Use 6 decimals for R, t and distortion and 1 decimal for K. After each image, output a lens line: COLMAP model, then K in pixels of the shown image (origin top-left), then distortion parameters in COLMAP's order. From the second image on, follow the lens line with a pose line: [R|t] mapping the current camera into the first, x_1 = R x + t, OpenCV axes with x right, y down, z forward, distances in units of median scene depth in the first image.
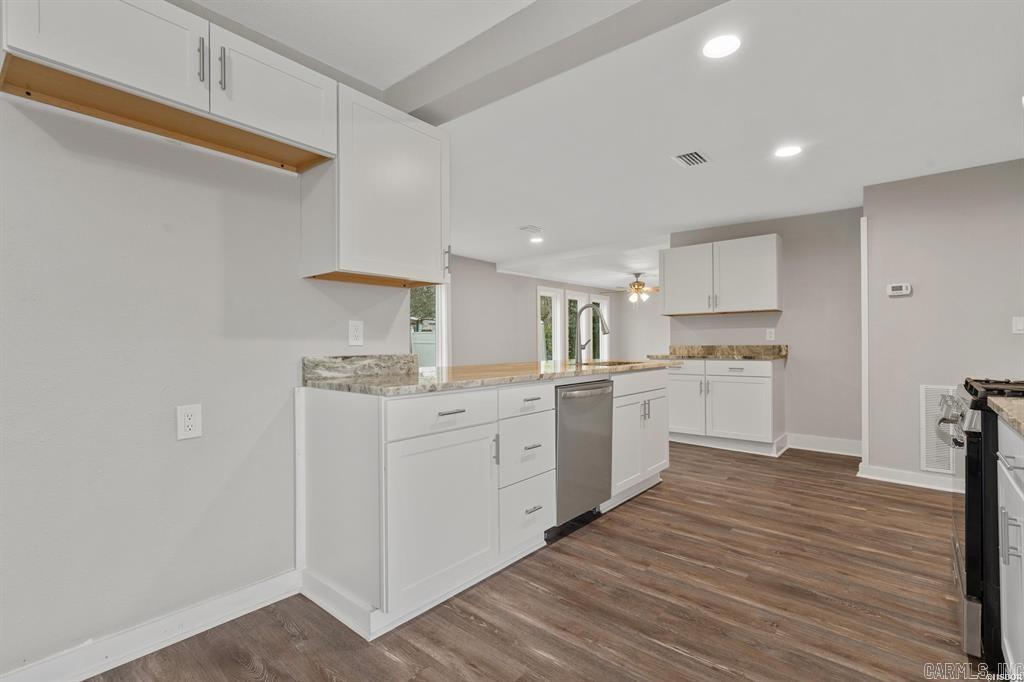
lens RADIAL K [[470.1, 0, 508.4], [0, 470.1, 343.6], [0, 0, 1]] dist [-0.003106, 0.000165]
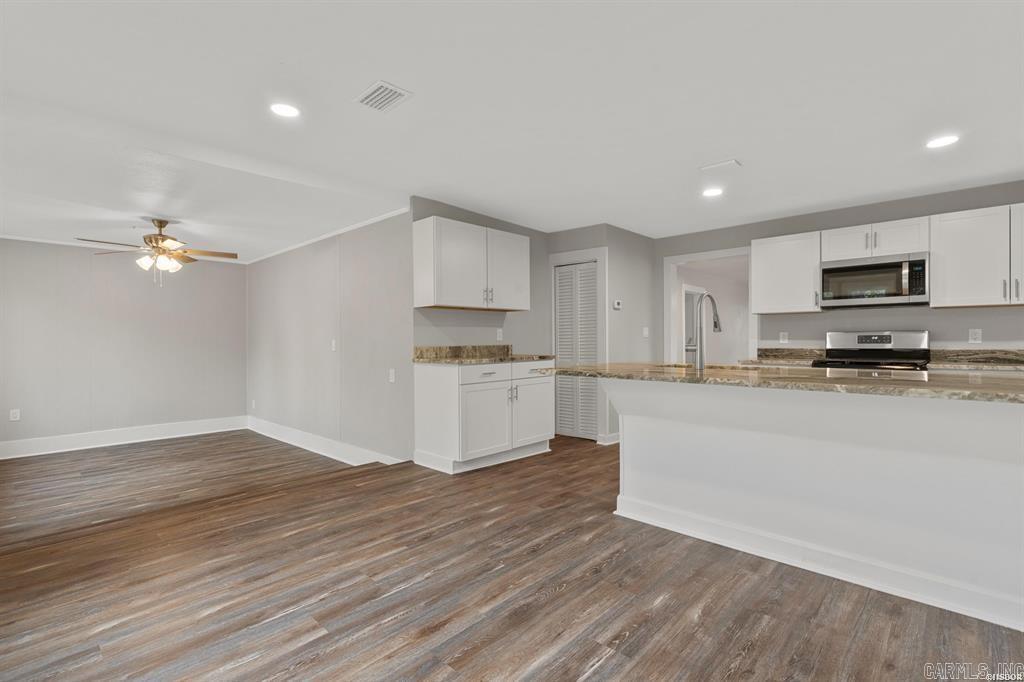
lens RADIAL K [[481.8, 0, 509.7], [0, 481.8, 339.6], [0, 0, 1]] dist [-0.001391, 0.000182]
pose [[0.048659, 0.007257, 0.998789, -0.785018], [0.005011, 0.999959, -0.007509, -0.001034], [-0.998803, 0.005371, 0.048620, 1.579455]]
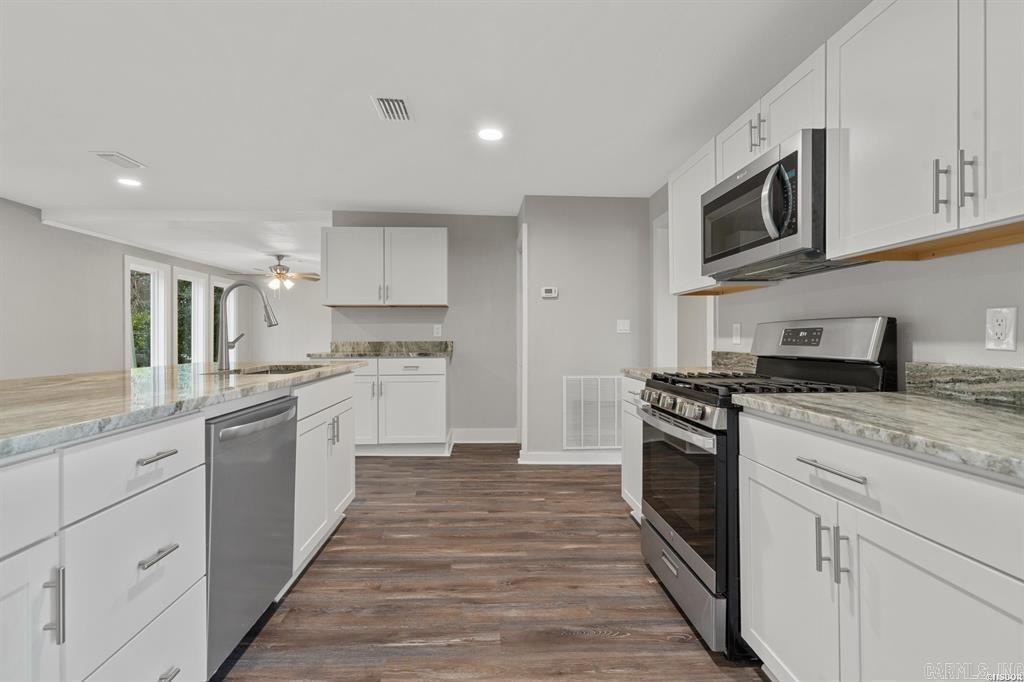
lens RADIAL K [[466.6, 0, 512.0], [0, 466.6, 337.1], [0, 0, 1]] dist [-0.001742, -0.000039]
pose [[0.718415, 0.005722, 0.695592, -0.016811], [-0.003611, 0.999983, -0.004497, -0.002660], [-0.695606, 0.000719, 0.718423, 0.321846]]
